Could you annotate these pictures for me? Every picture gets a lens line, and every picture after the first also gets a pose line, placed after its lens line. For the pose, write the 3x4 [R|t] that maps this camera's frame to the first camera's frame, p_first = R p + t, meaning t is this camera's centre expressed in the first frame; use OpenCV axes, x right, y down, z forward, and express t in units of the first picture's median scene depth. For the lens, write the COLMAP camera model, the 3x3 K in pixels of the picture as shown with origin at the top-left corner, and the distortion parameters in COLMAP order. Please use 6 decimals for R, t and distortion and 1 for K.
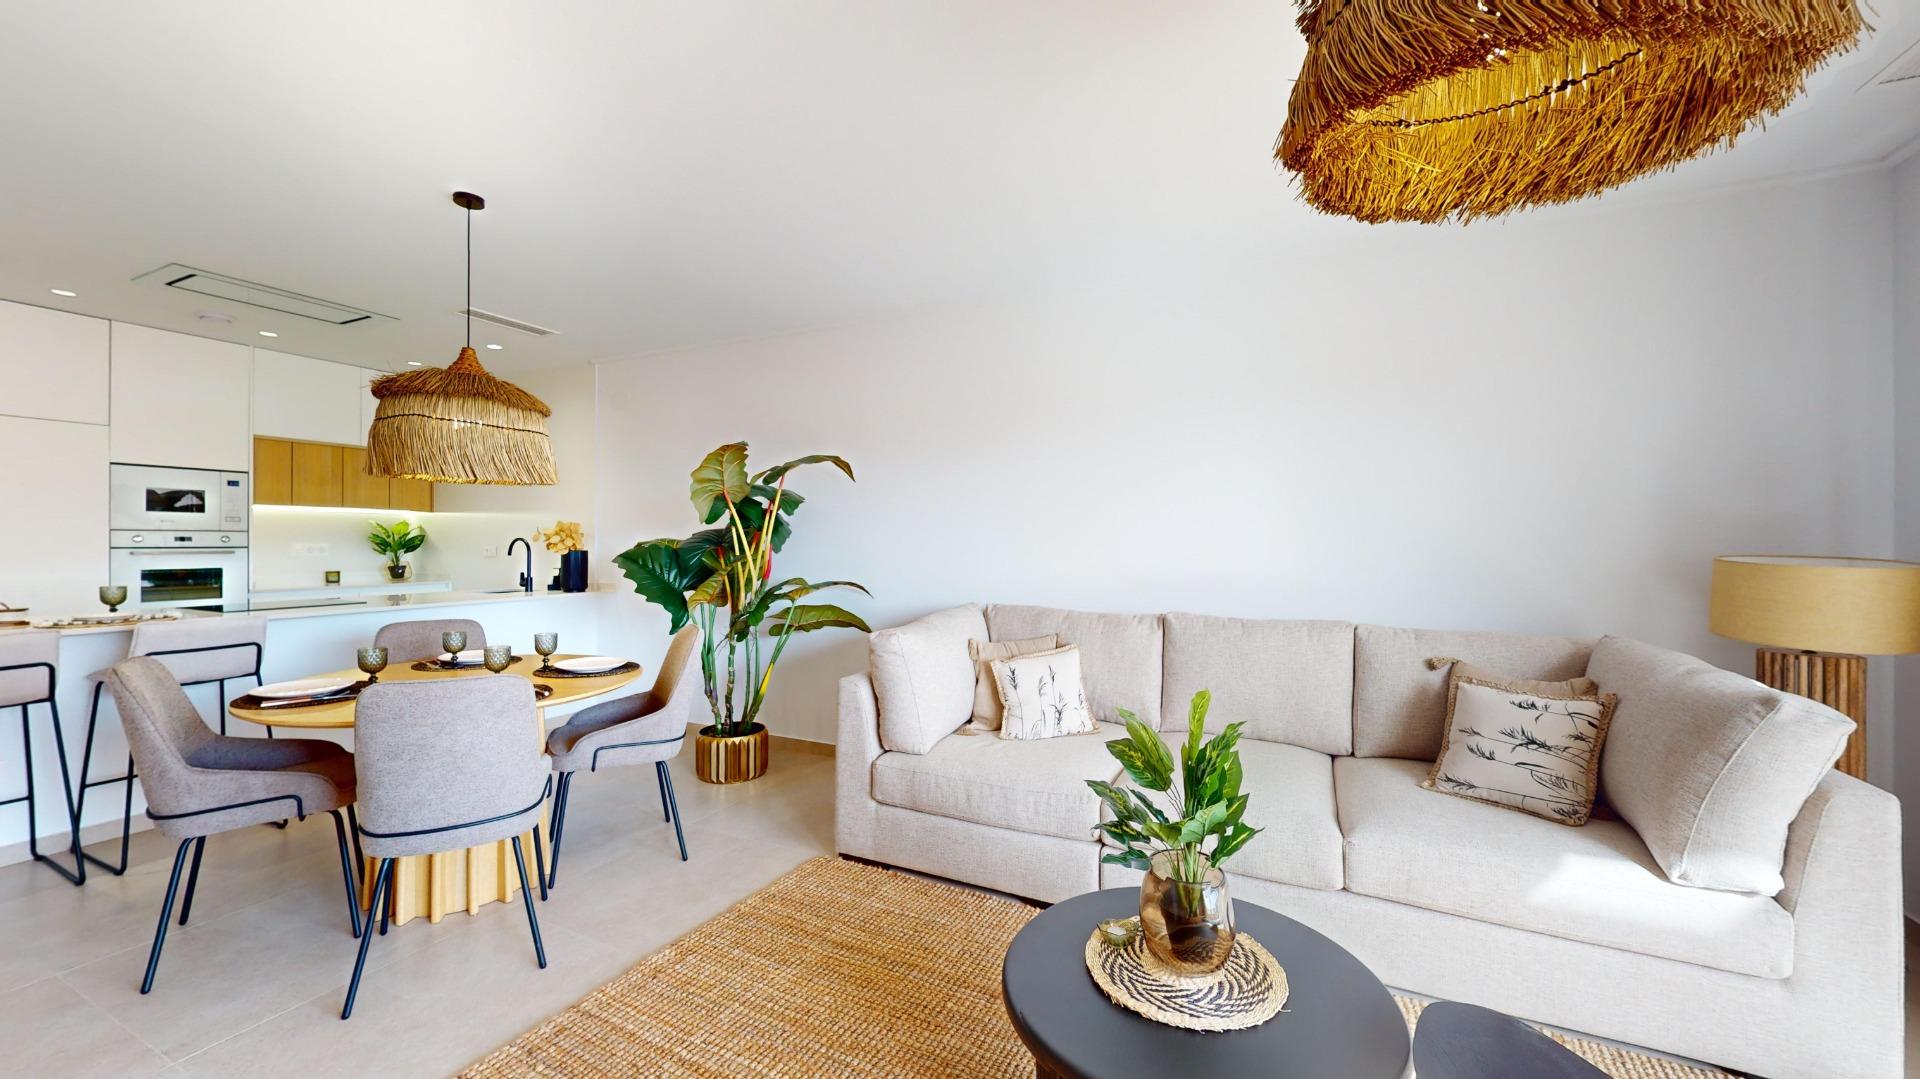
lens RADIAL K [[702.7, 0, 961.7], [0, 702.7, 543.5], [0, 0, 1]] dist [-0.000182, -0.000204]
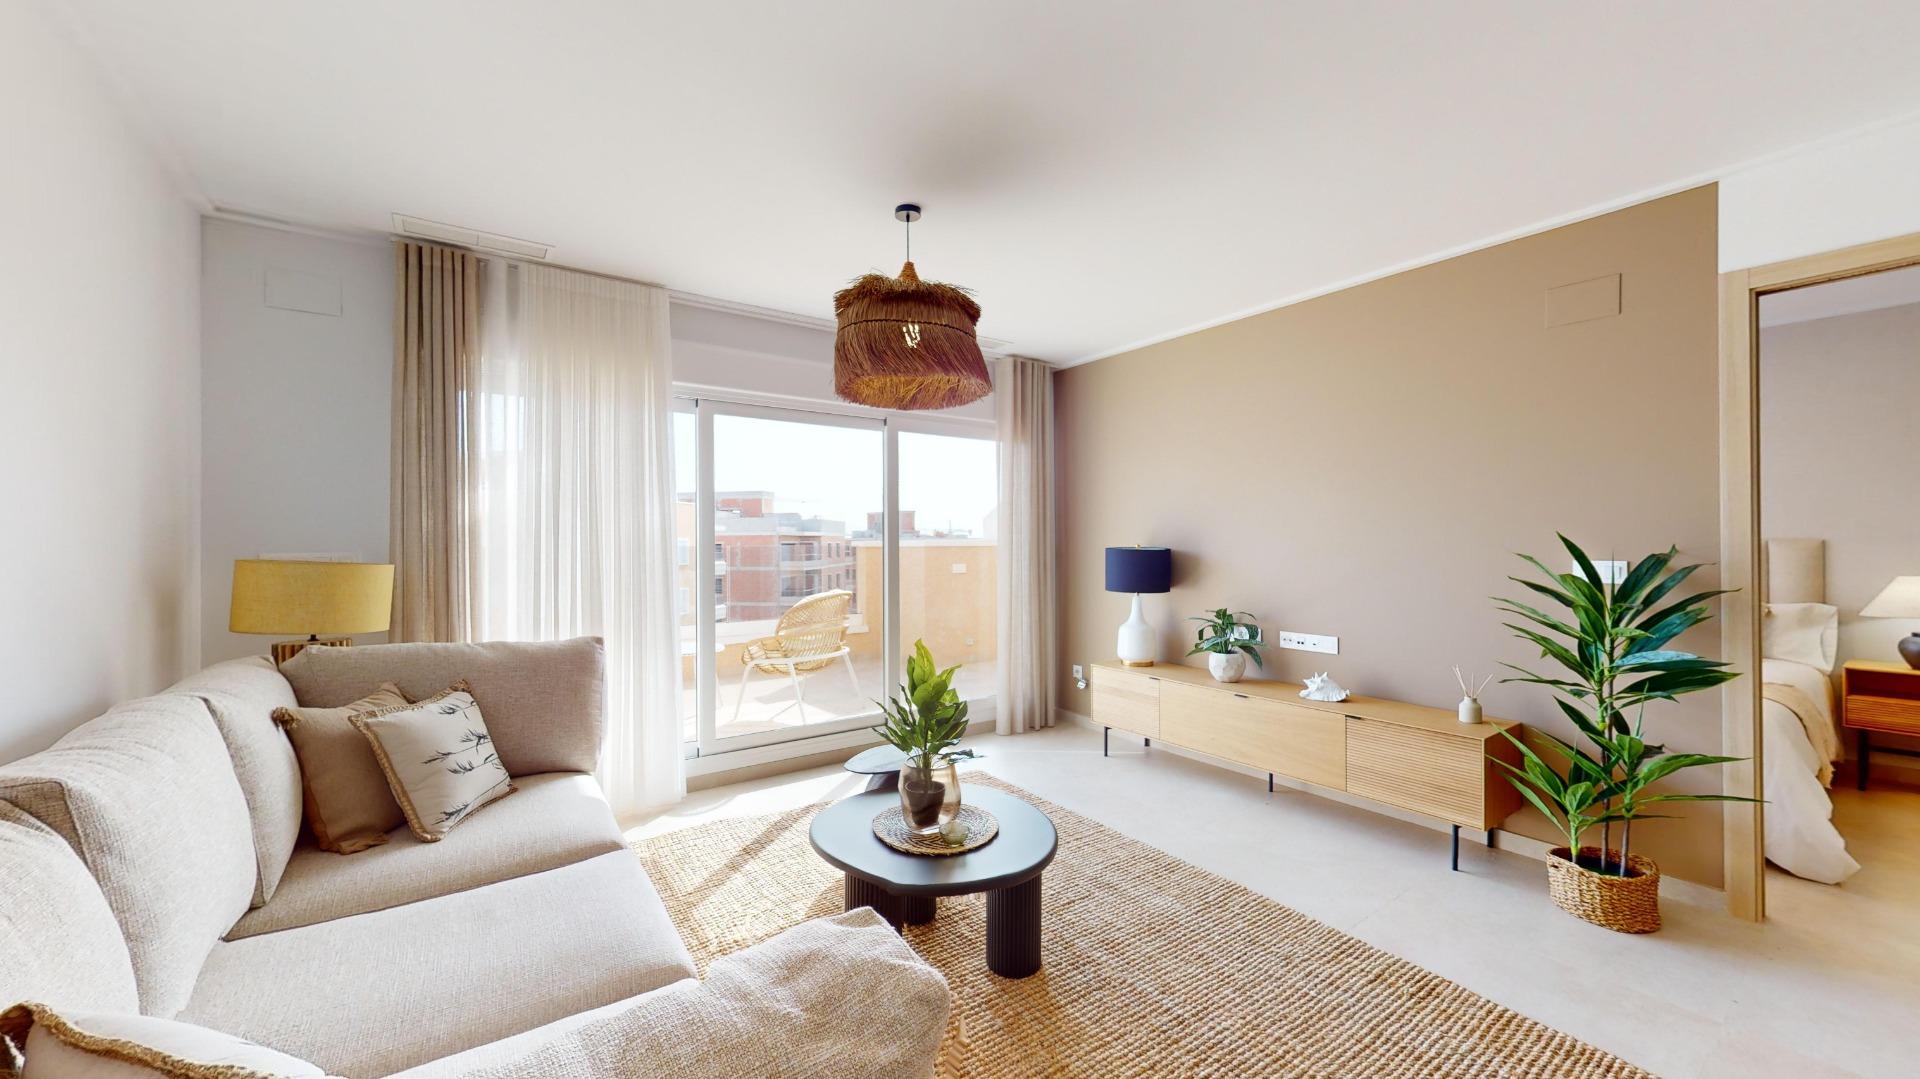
lens RADIAL K [[702.7, 0, 961.7], [0, 702.7, 543.5], [0, 0, 1]] dist [-0.000182, -0.000204]
pose [[-0.871392, -0.001024, 0.490587, -0.239069], [0.002321, 0.999978, 0.006210, -0.008606], [-0.490582, 0.006550, -0.871370, 1.135148]]
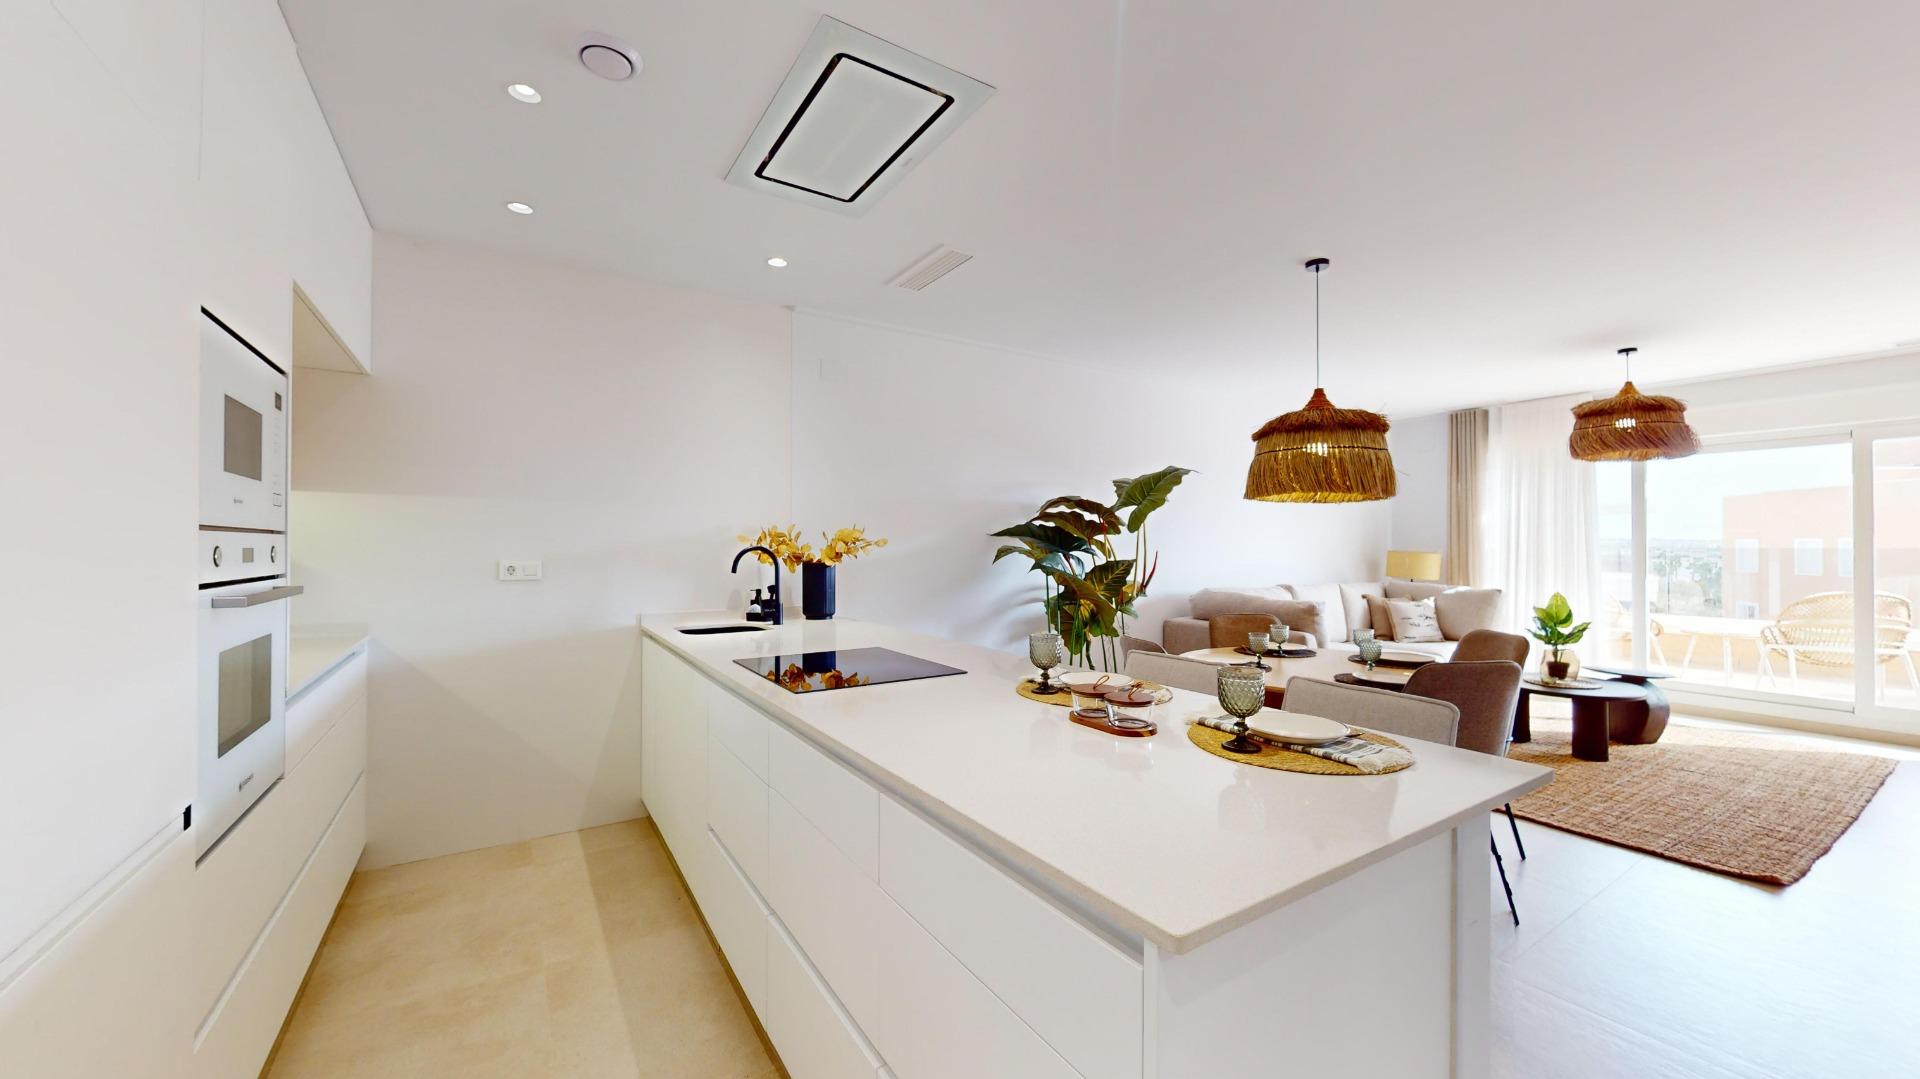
lens RADIAL K [[702.7, 0, 961.7], [0, 702.7, 543.5], [0, 0, 1]] dist [-0.000182, -0.000204]
pose [[0.524934, -0.001323, 0.851142, -1.859589], [0.004414, 0.999990, -0.001168, -0.012484], [-0.851131, 0.004370, 0.524934, 0.807124]]
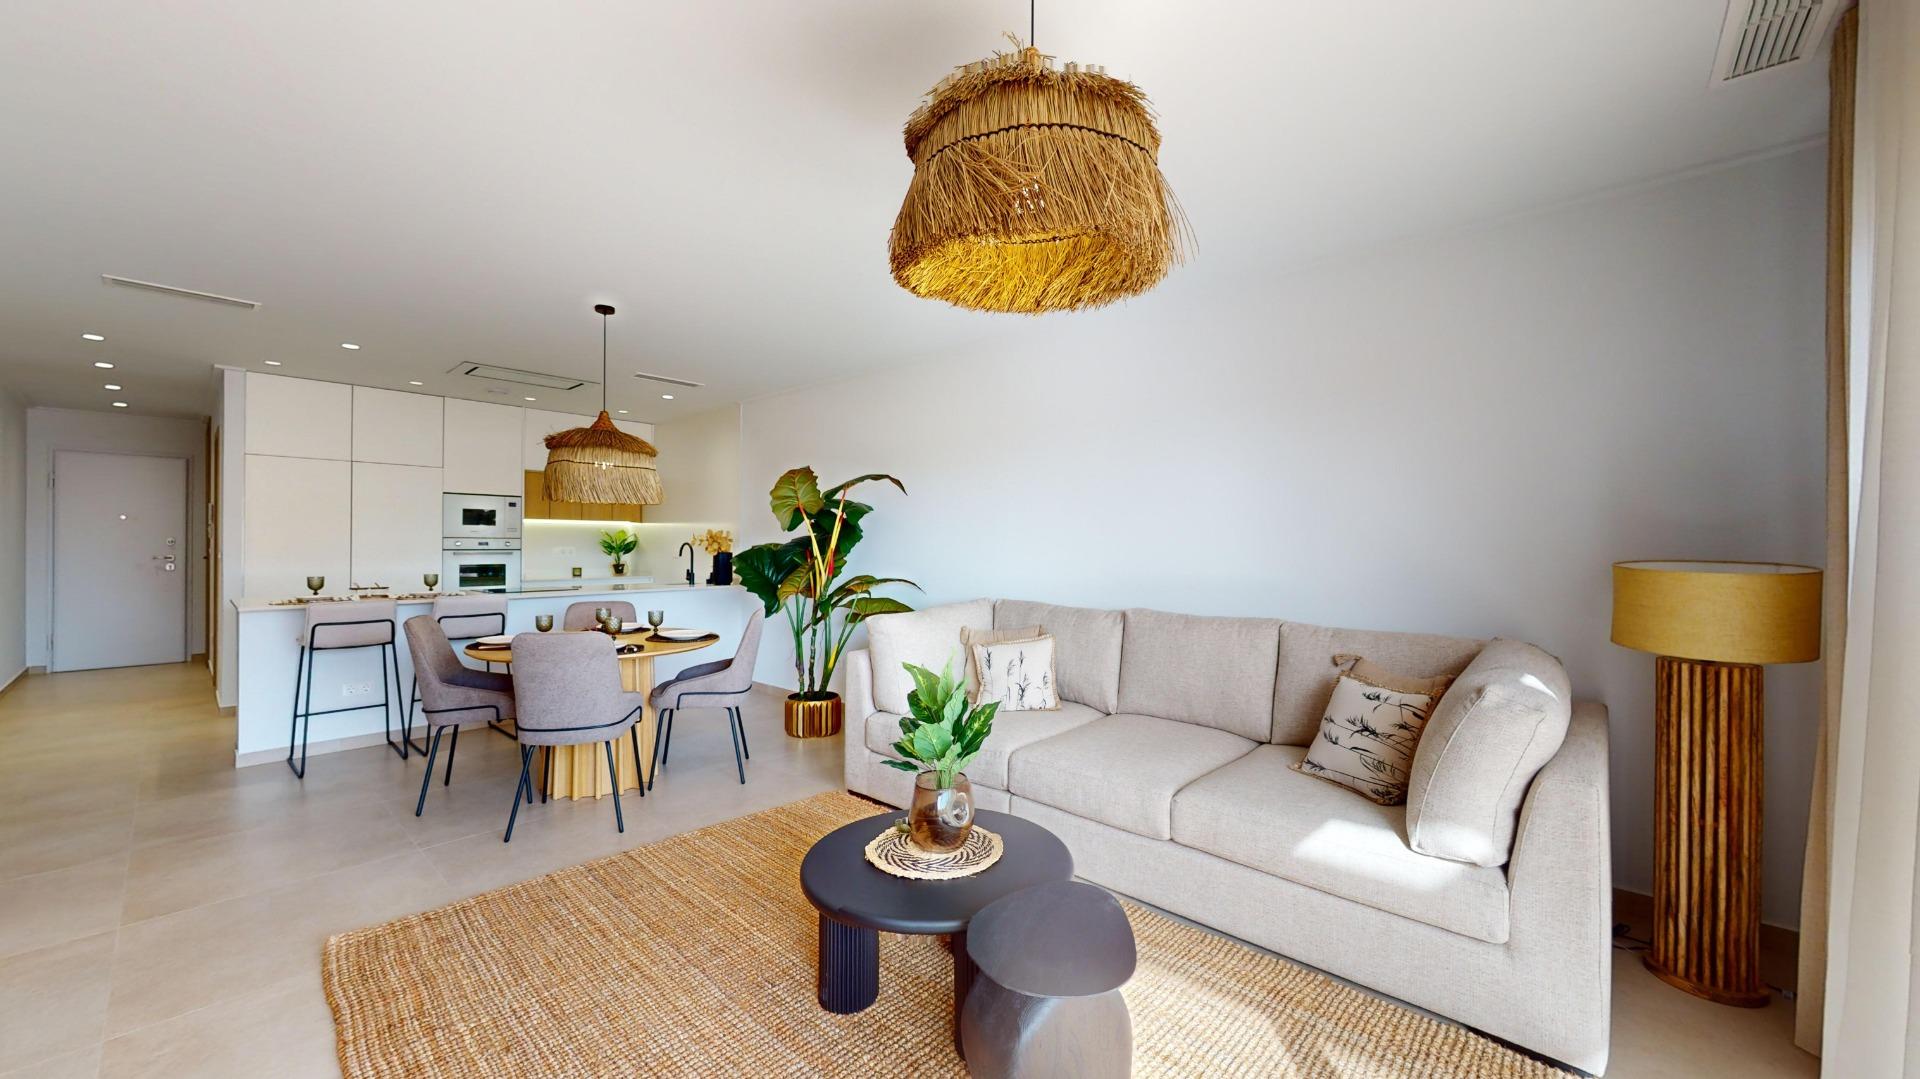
lens RADIAL K [[702.7, 0, 961.7], [0, 702.7, 543.5], [0, 0, 1]] dist [-0.000182, -0.000204]
pose [[0.958961, -0.000368, -0.283537, 0.378448], [-0.001459, 0.999980, -0.006232, 0.001572], [0.283533, 0.006390, 0.958941, -0.164388]]
